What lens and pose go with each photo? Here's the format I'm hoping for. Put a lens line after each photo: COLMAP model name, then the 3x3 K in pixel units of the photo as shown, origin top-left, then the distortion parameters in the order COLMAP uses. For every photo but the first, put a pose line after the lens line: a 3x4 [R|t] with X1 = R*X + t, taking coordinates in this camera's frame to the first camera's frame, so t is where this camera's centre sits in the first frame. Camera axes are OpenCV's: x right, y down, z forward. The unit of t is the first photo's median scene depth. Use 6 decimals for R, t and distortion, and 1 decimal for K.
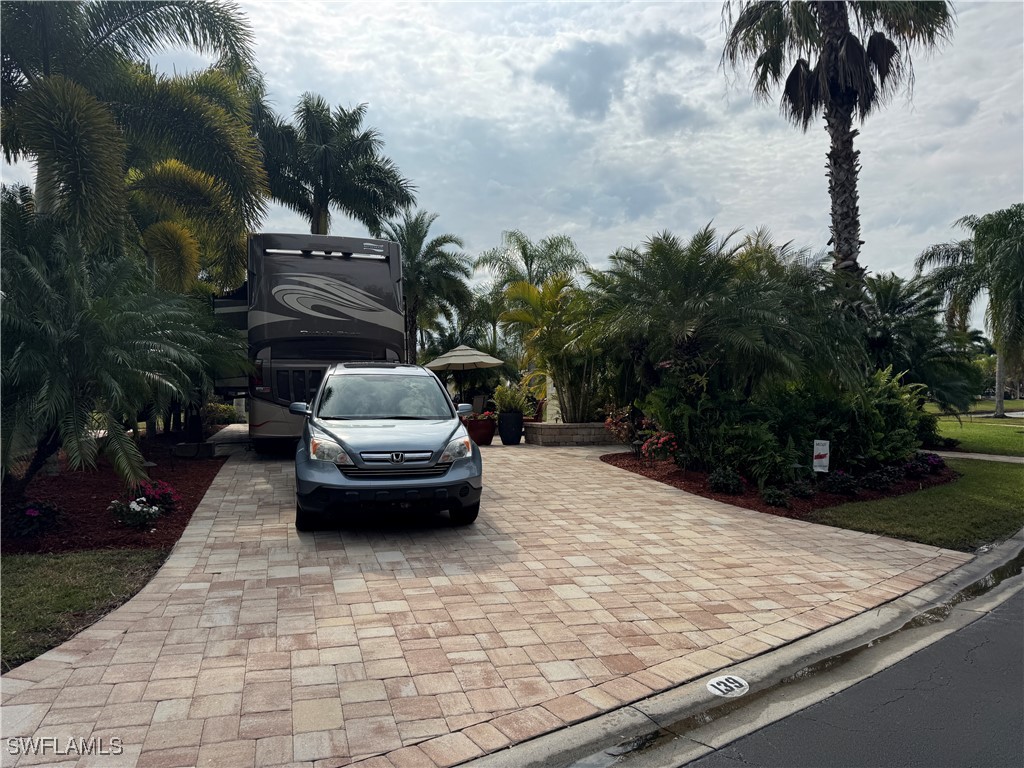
lens RADIAL K [[721.8, 0, 499.8], [0, 721.8, 399.0], [0, 0, 1]] dist [0.020261, -0.018963]
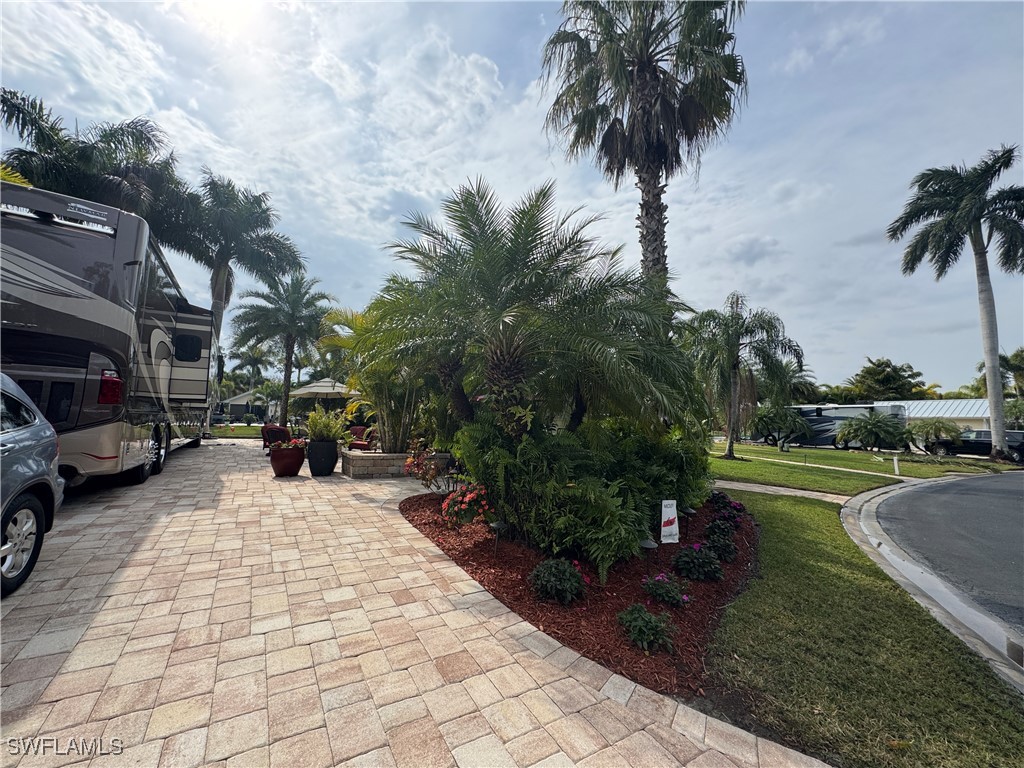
lens RADIAL K [[407.6, 0, 509.7], [0, 407.6, 385.4], [0, 0, 1]] dist [-0.003177, 0.000699]
pose [[0.962221, 0.058108, 0.265998, 0.129717], [-0.034129, 0.994996, -0.093900, -0.015222], [-0.270124, 0.081274, 0.959389, 0.510538]]
